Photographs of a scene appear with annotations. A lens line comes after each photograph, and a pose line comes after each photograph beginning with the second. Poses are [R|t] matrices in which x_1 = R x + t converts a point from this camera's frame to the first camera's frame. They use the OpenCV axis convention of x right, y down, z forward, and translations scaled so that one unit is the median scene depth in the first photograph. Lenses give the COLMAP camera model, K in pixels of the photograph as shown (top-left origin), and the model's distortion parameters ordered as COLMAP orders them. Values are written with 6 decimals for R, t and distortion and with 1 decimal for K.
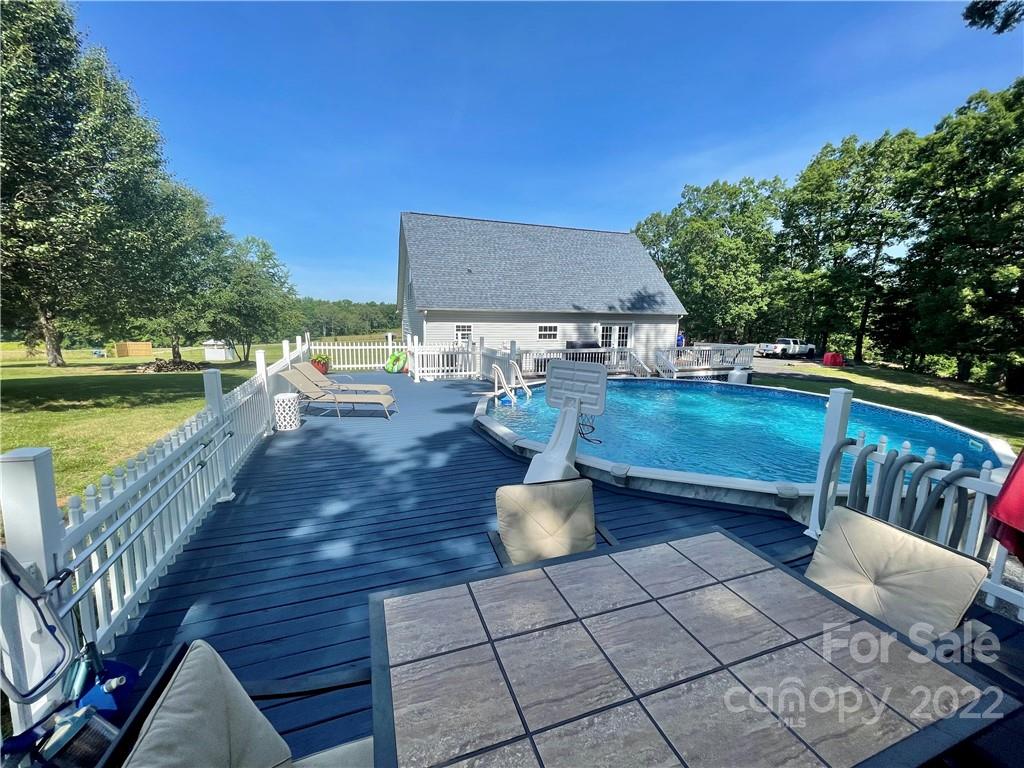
lens RADIAL K [[414.5, 0, 497.9], [0, 414.5, 384.1], [0, 0, 1]] dist [-0.004696, 0.000469]
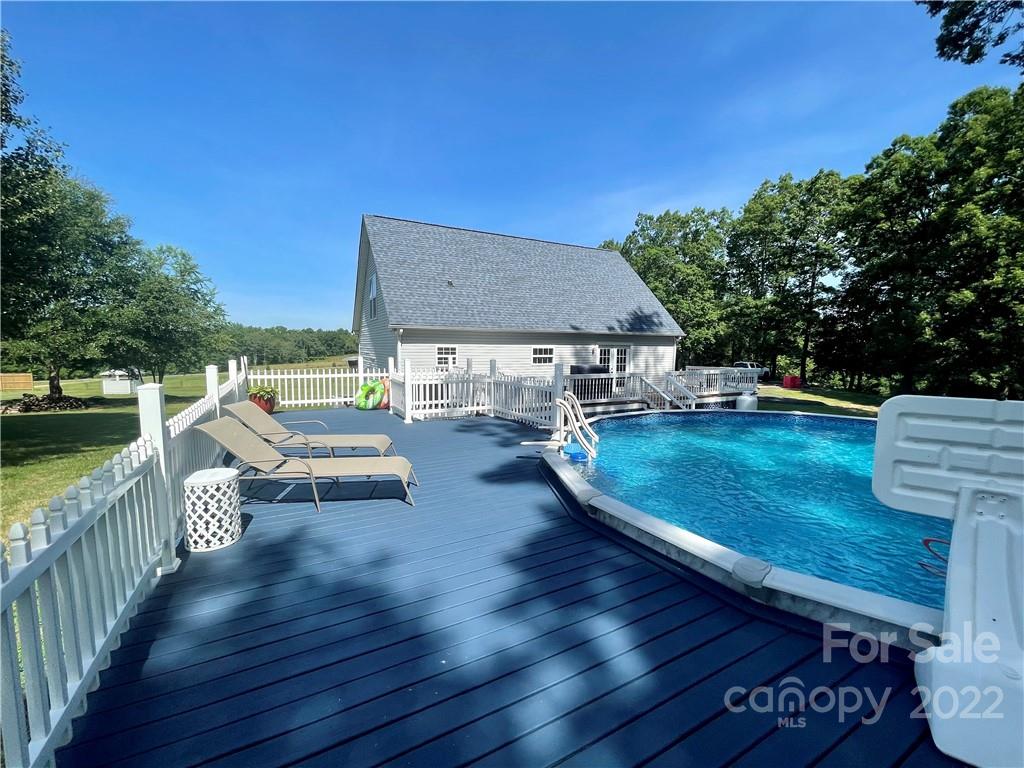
lens RADIAL K [[414.5, 0, 501.1], [0, 414.5, 386.7], [0, 0, 1]] dist [-0.004696, 0.000469]
pose [[0.989895, -0.016761, 0.140810, -0.074517], [0.024964, 0.998080, -0.056691, -0.012689], [-0.139590, 0.059634, 0.988412, 0.144279]]
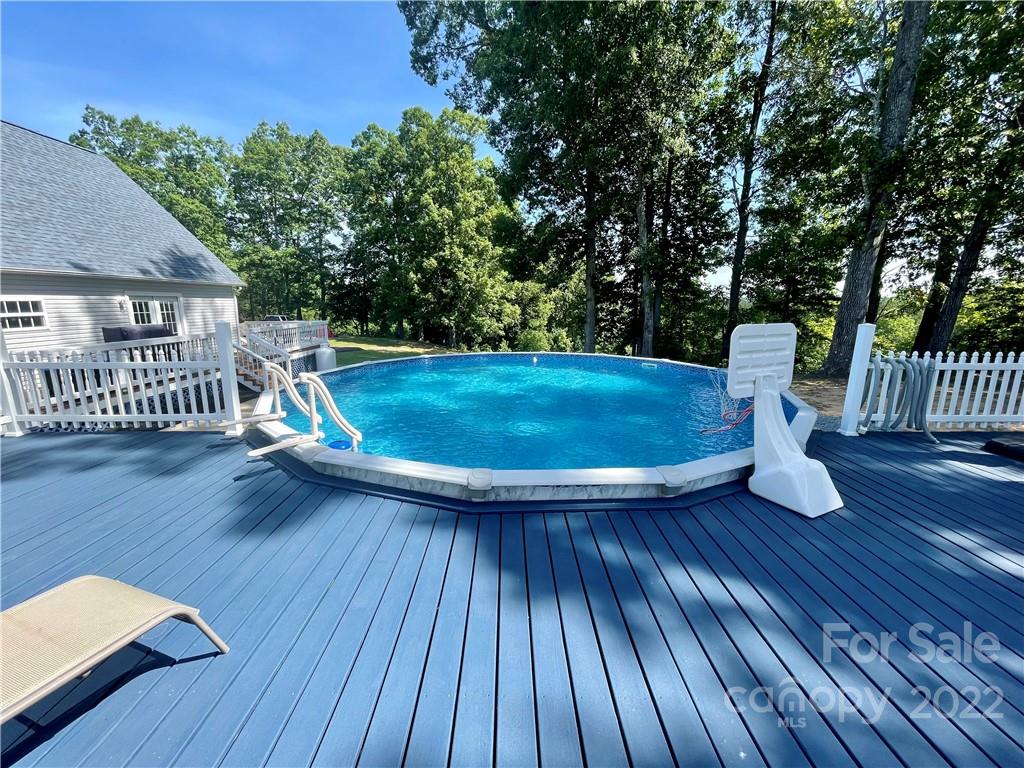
lens RADIAL K [[414.5, 0, 512.8], [0, 414.5, 387.7], [0, 0, 1]] dist [-0.004696, 0.000469]
pose [[0.326013, -0.200212, 0.923921, -0.134935], [0.147415, 0.976128, 0.159508, -0.027153], [-0.933801, 0.084198, 0.347745, 0.248734]]
